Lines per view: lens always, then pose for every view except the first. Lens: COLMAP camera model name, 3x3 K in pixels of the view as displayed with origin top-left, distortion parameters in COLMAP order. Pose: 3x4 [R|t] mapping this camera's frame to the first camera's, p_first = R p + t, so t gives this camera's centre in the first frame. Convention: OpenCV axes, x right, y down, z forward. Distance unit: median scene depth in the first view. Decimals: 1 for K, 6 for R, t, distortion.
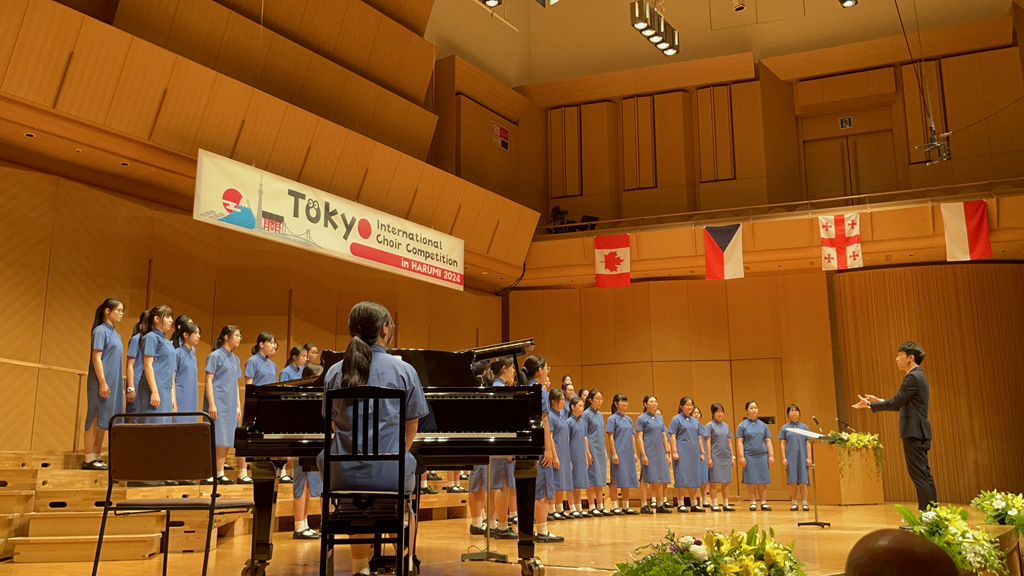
lens RADIAL K [[893.9, 0, 512.0], [0, 893.9, 288.0], [0, 0, 1]] dist [0.091228, -0.004810]
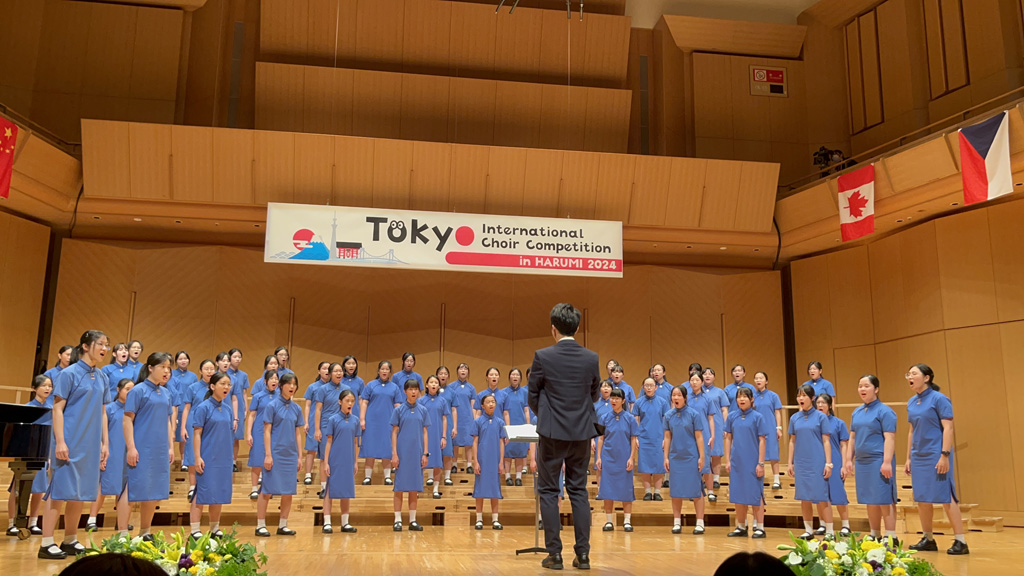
lens RADIAL K [[893.9, 0, 512.0], [0, 893.9, 288.0], [0, 0, 1]] dist [0.091228, -0.004810]
pose [[0.681960, -0.139287, -0.718004, 0.574008], [0.136319, 0.988703, -0.062325, 0.060951], [0.718573, -0.055375, 0.693243, 0.319966]]
